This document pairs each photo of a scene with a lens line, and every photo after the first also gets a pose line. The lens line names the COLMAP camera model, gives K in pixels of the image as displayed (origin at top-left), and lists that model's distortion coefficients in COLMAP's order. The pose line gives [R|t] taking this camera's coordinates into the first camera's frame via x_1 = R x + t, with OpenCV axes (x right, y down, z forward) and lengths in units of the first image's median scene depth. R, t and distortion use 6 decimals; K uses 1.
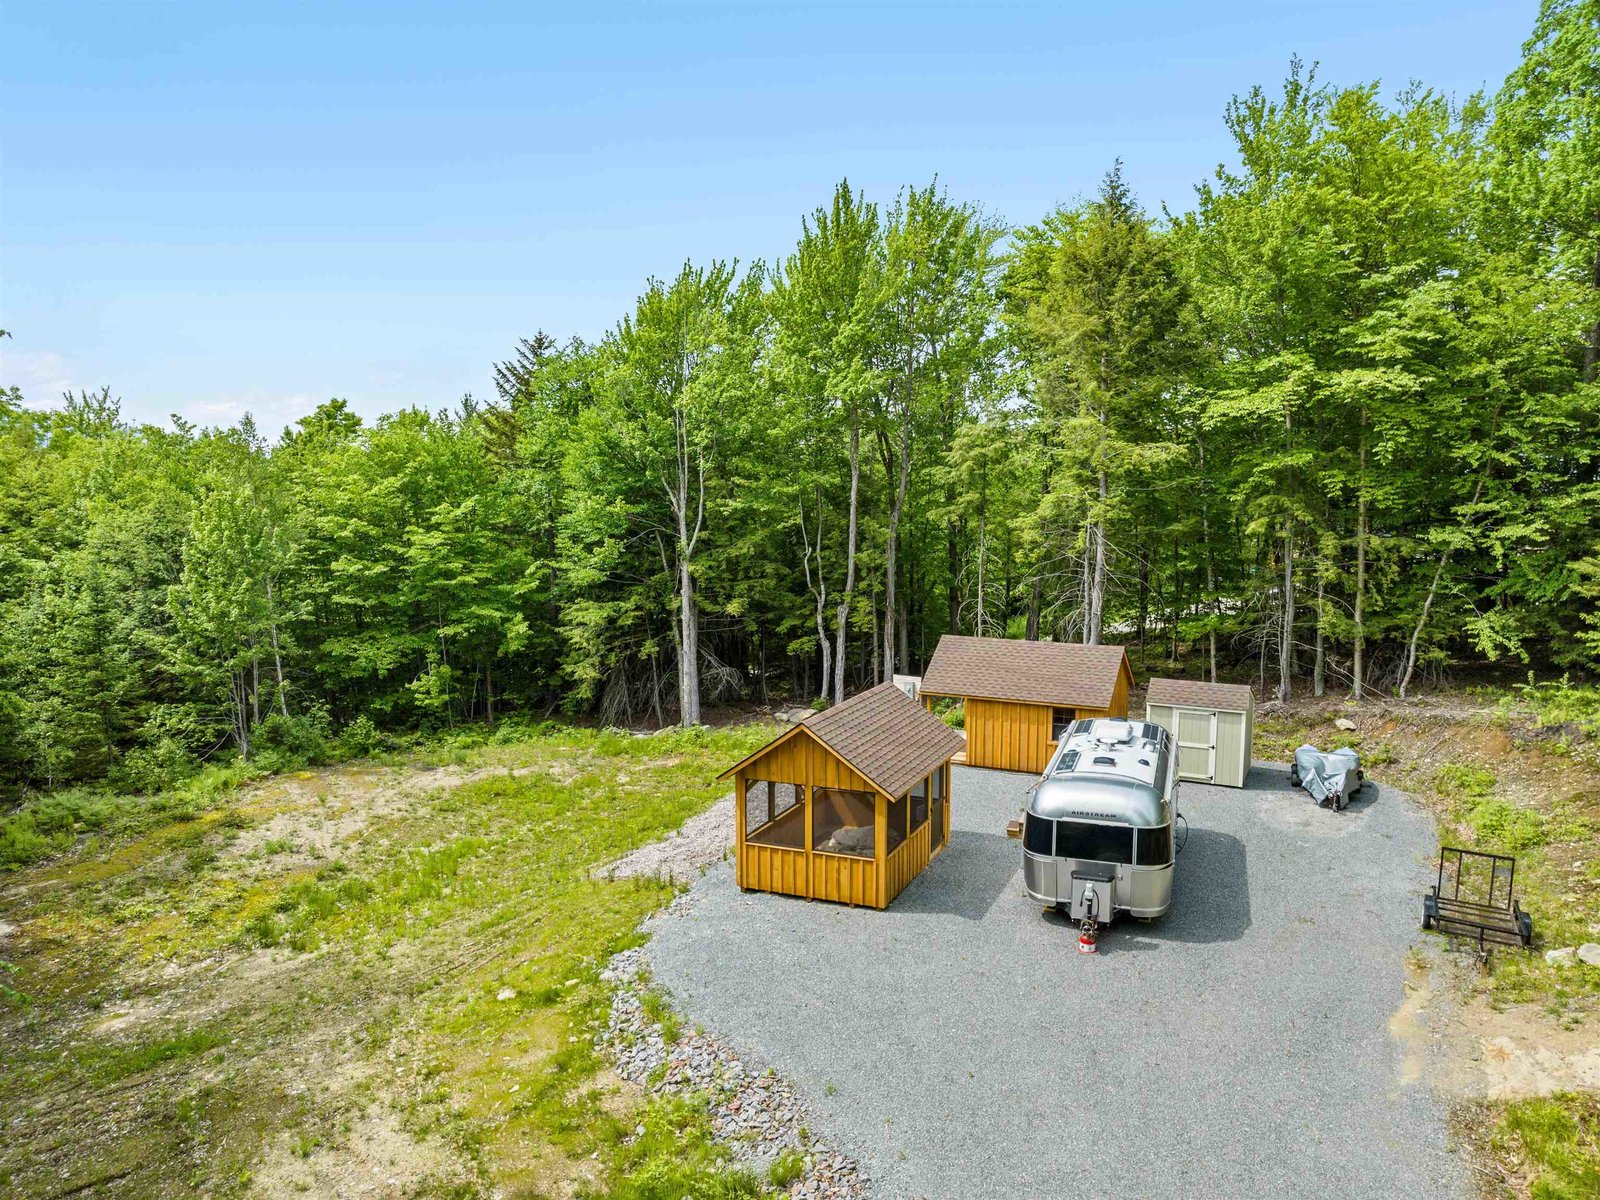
lens RADIAL K [[1137.4, 0, 794.1], [0, 1137.4, 602.6], [0, 0, 1]] dist [-0.035992, 0.008289]
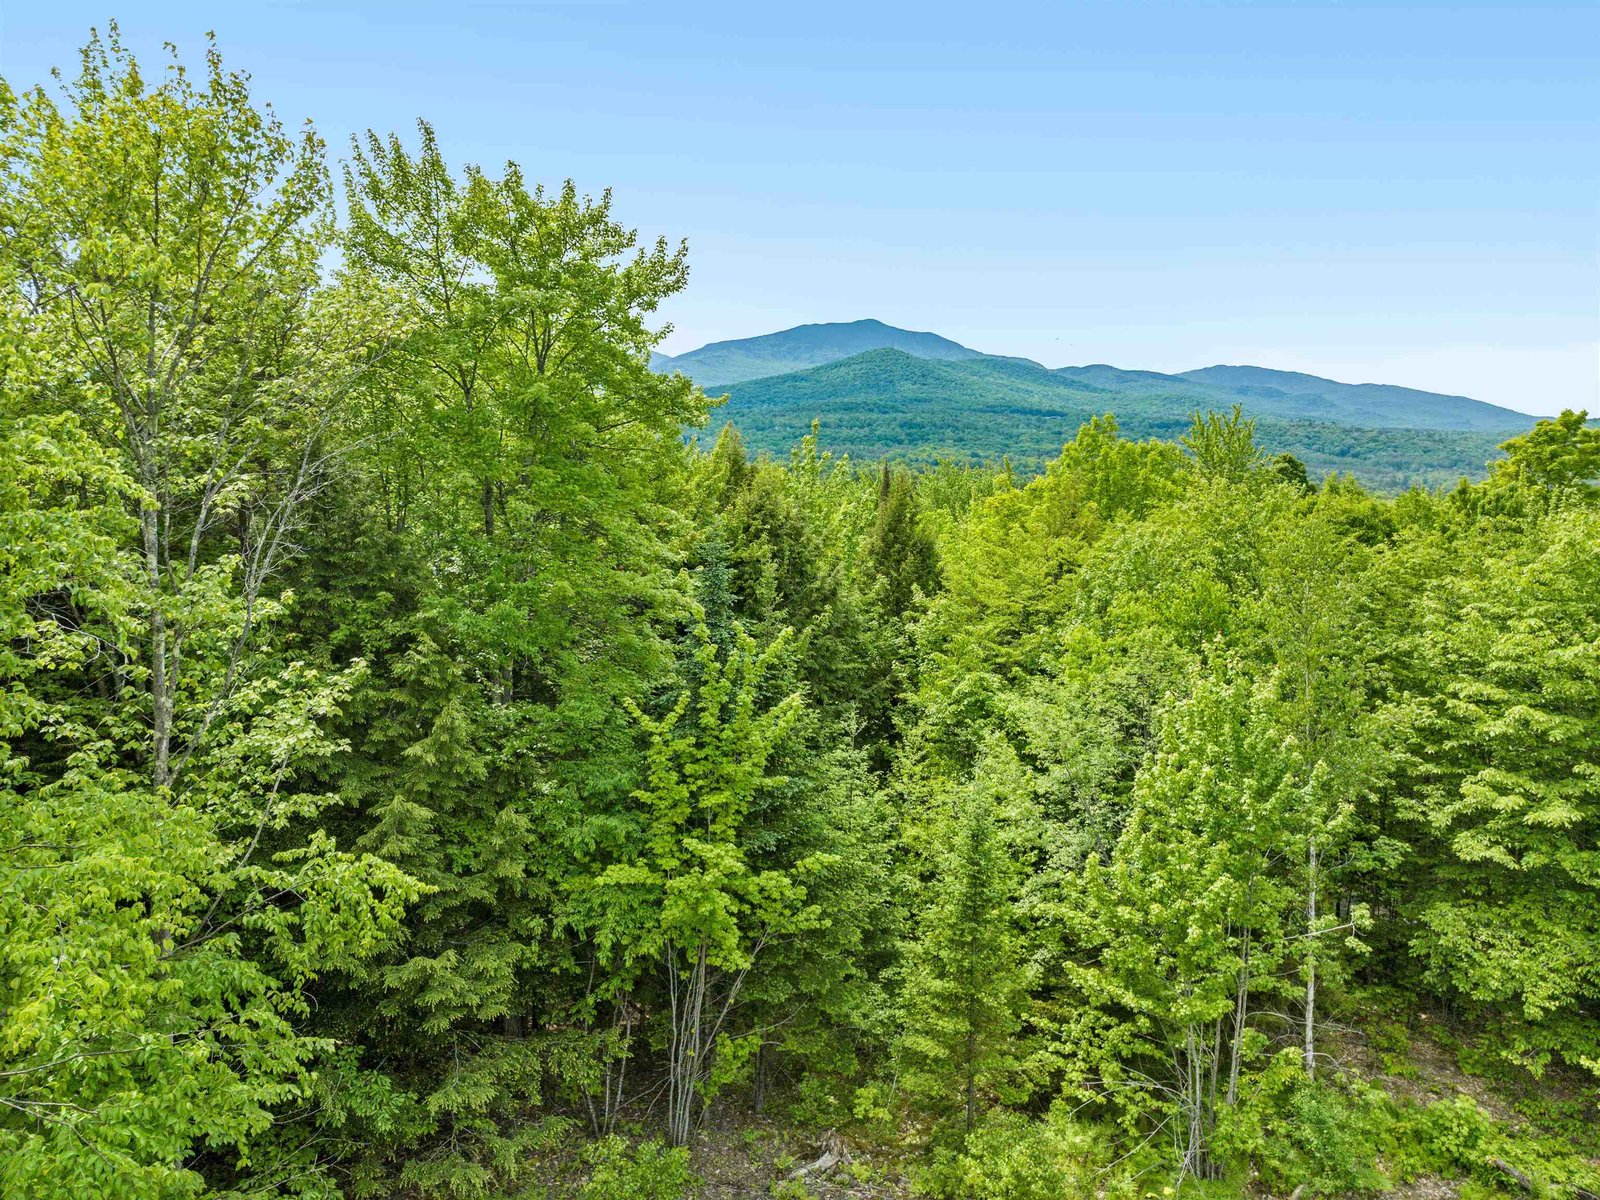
lens RADIAL K [[1137.4, 0, 794.1], [0, 1137.4, 602.6], [0, 0, 1]] dist [-0.035992, 0.008289]
pose [[0.531294, 0.128233, -0.837426, -0.175940], [-0.098789, 0.991112, 0.089091, -0.161169], [0.841408, 0.035395, 0.539240, 0.547971]]
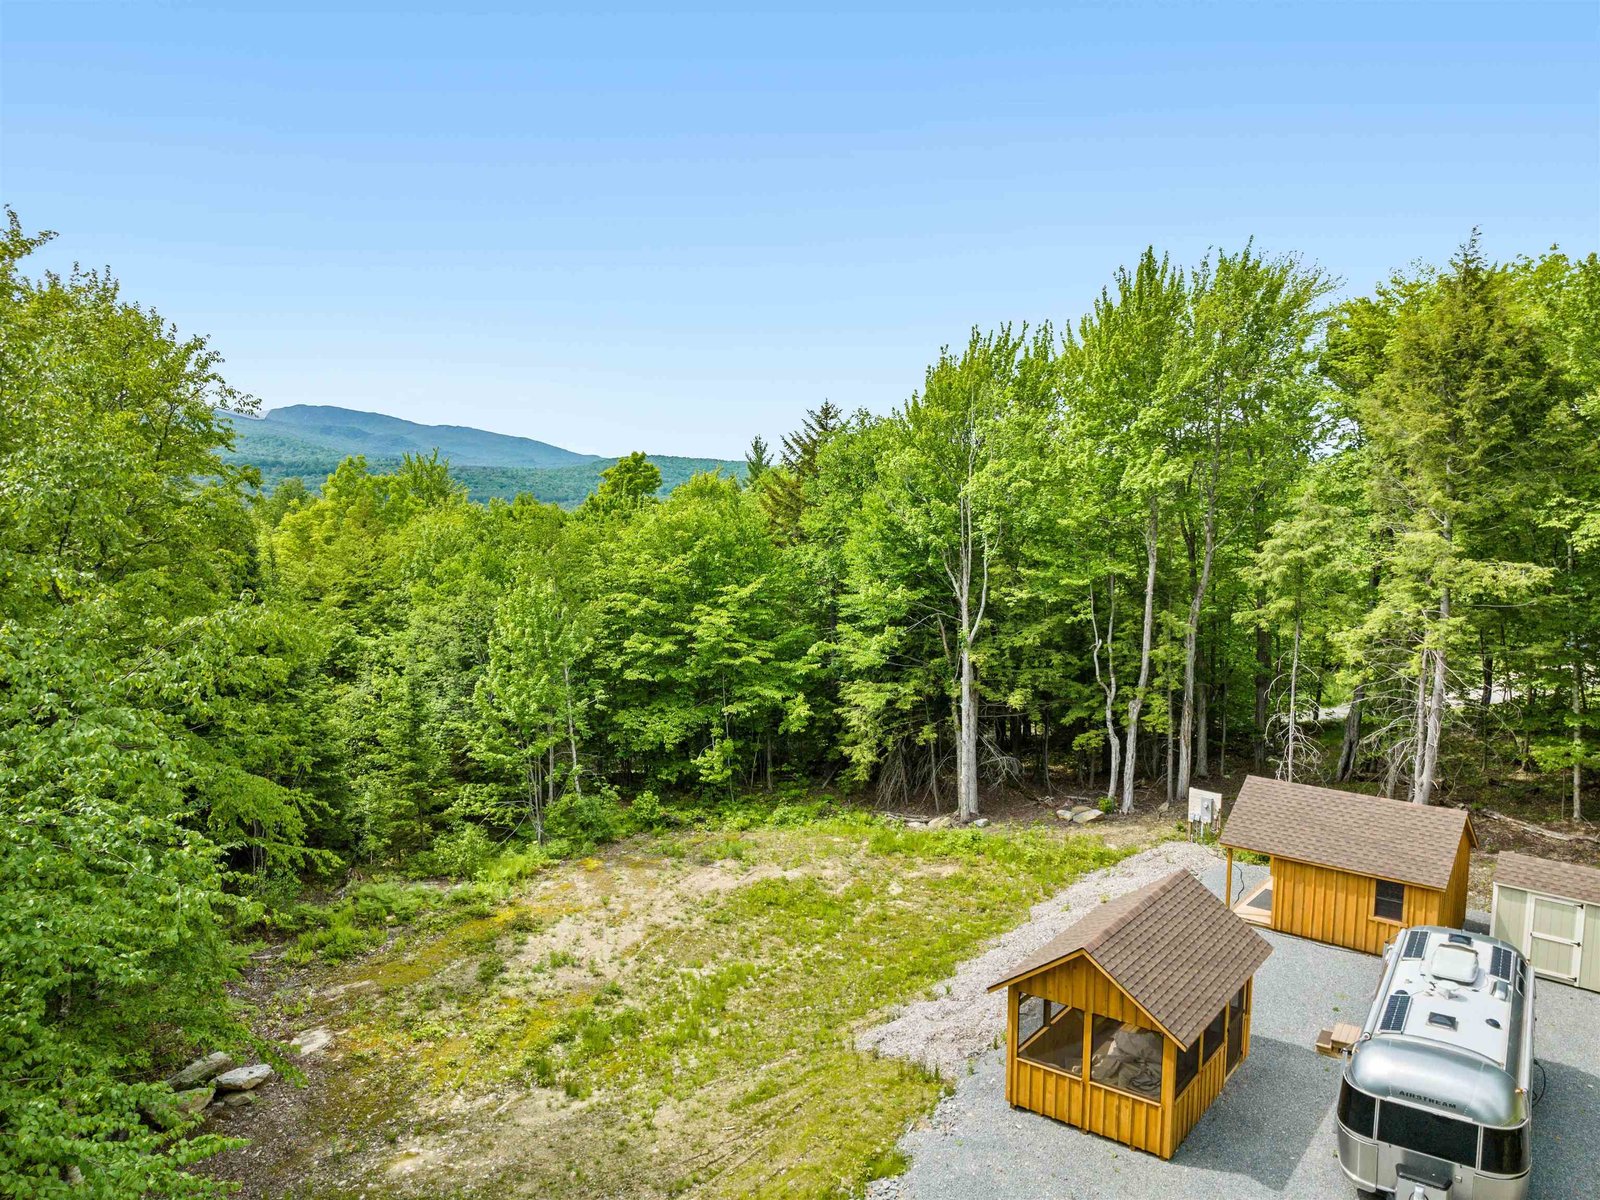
lens RADIAL K [[1137.4, 0, 794.1], [0, 1137.4, 602.6], [0, 0, 1]] dist [-0.035992, 0.008289]
pose [[0.968609, 0.024827, -0.247346, 0.000168], [-0.024054, 0.999692, 0.006145, -0.096469], [0.247422, -0.000003, 0.968908, 0.032531]]
